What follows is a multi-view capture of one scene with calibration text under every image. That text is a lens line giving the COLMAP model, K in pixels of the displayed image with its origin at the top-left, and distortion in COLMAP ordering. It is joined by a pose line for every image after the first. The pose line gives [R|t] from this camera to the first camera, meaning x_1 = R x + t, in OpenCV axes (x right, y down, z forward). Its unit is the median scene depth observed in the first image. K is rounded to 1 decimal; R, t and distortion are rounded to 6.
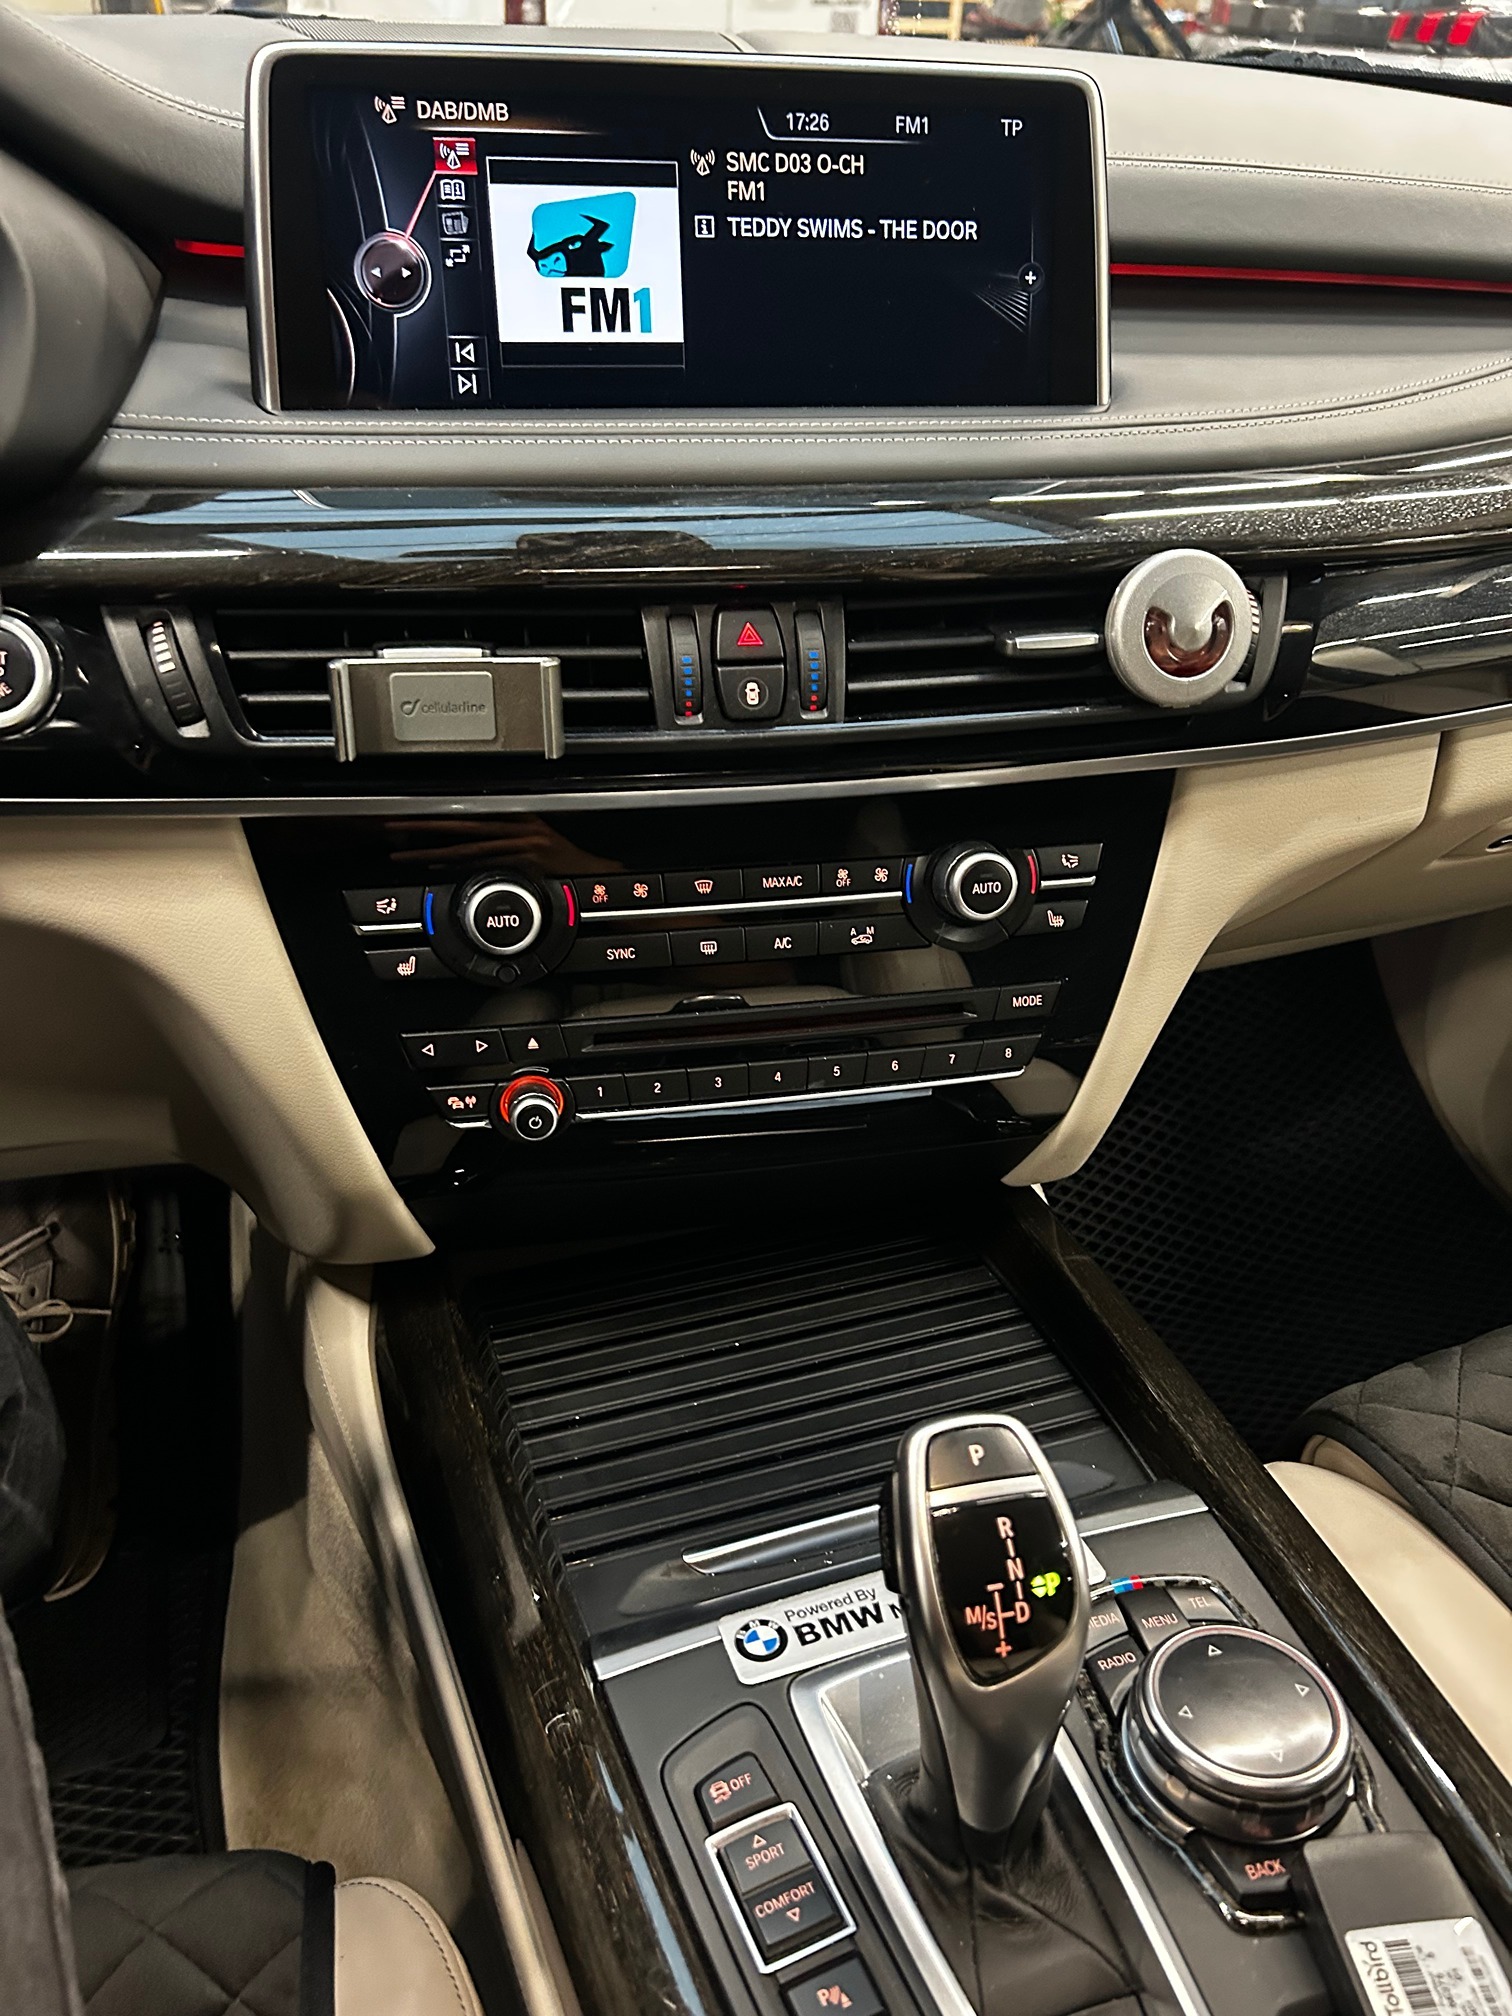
lens RADIAL K [[1529.7, 0, 767.6], [0, 1529.7, 1019.7], [0, 0, 1]] dist [0.026655, -0.043349]
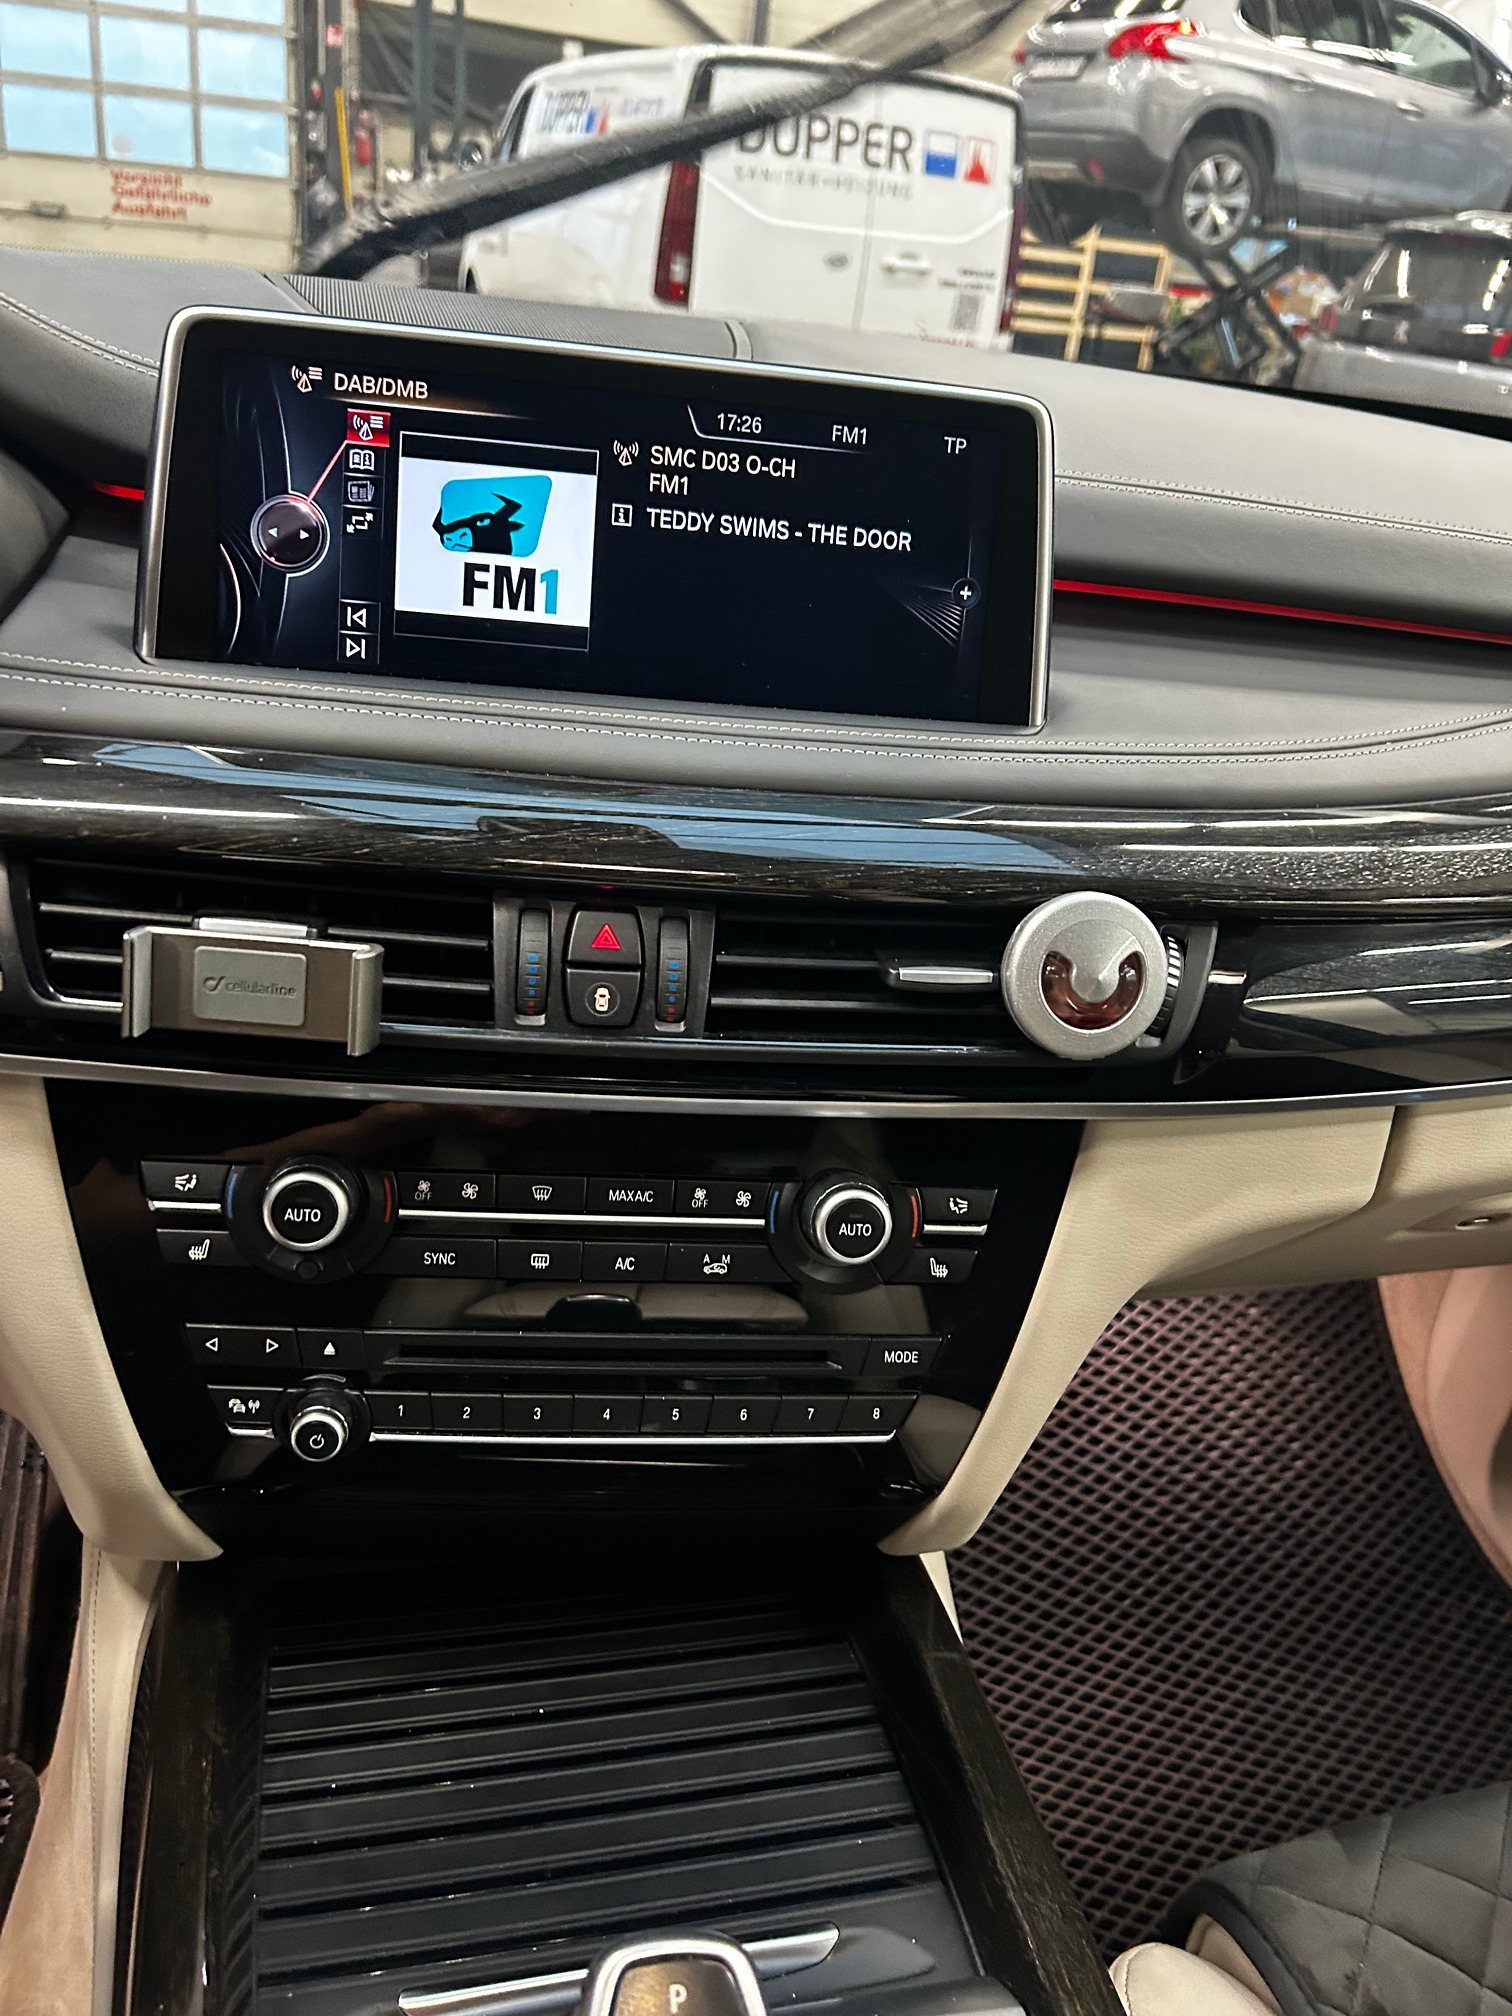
lens RADIAL K [[1529.7, 0, 746.2], [0, 1529.7, 990.1], [0, 0, 1]] dist [0.026655, -0.043349]
pose [[0.992489, 0.105467, -0.061983, 0.127030], [-0.113445, 0.983093, -0.143732, -0.093466], [0.045776, 0.149684, 0.987674, 0.096579]]
